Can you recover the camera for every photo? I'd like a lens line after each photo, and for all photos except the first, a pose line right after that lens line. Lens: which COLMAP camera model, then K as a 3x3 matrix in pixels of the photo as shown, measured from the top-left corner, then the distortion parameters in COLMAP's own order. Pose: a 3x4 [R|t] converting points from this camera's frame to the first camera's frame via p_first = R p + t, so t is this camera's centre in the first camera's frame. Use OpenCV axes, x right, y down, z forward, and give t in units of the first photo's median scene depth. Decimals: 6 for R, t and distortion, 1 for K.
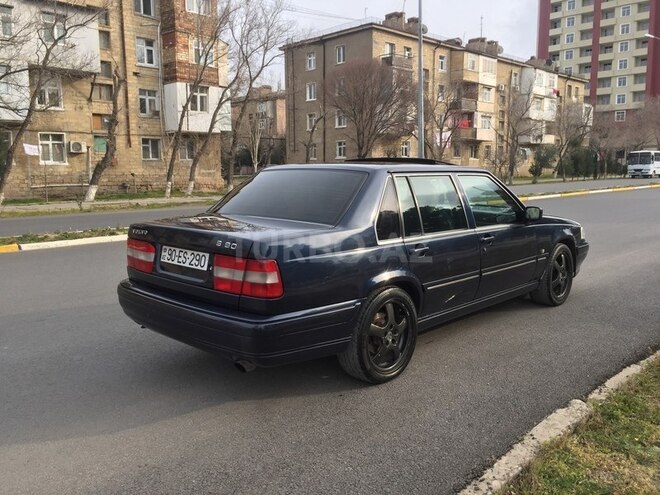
lens RADIAL K [[567.1, 0, 330.0], [0, 567.1, 249.5], [0, 0, 1]] dist [0.072906, -0.103234]
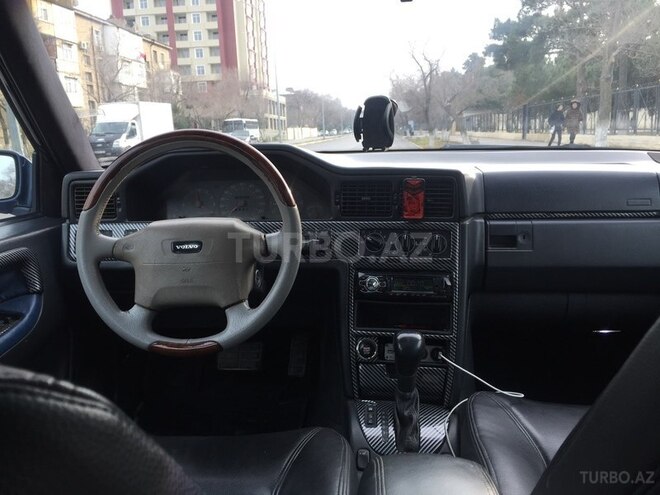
lens RADIAL K [[567.1, 0, 324.4], [0, 567.1, 253.2], [0, 0, 1]] dist [0.072906, -0.103234]
pose [[0.779884, -0.145986, 0.608661, 0.005336], [0.114070, 0.989285, 0.091119, -0.006438], [-0.615442, -0.001633, 0.788181, 0.084985]]
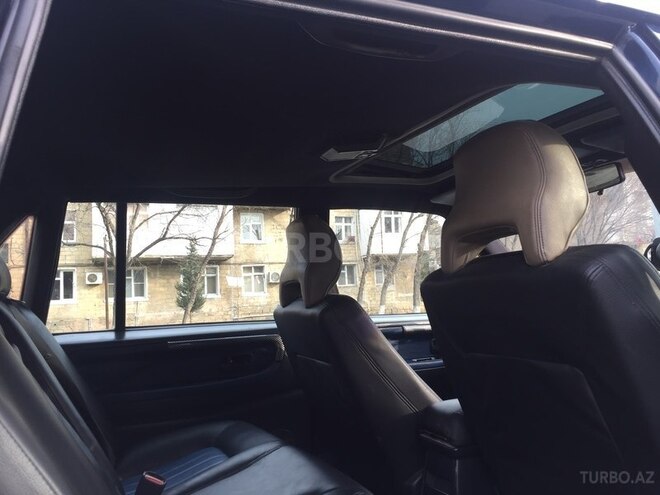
lens RADIAL K [[567.1, 0, 332.7], [0, 567.1, 250.2], [0, 0, 1]] dist [0.072906, -0.103234]
pose [[0.934367, -0.069354, -0.349498, 0.000456], [-0.005776, 0.977797, -0.209473, -0.001050], [0.356266, 0.197743, 0.913221, 0.007323]]
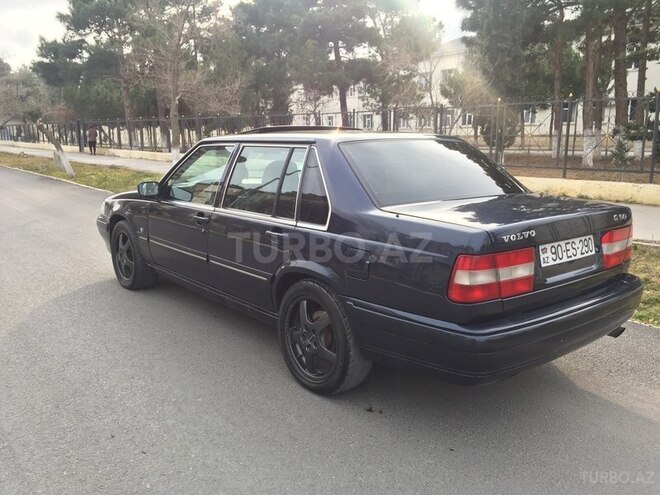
lens RADIAL K [[567.1, 0, 333.9], [0, 567.1, 242.5], [0, 0, 1]] dist [0.072906, -0.103234]
pose [[0.109664, -0.173767, 0.978662, -0.068290], [0.135043, 0.978075, 0.158530, -0.010698], [-0.984752, 0.114776, 0.130726, 0.076625]]
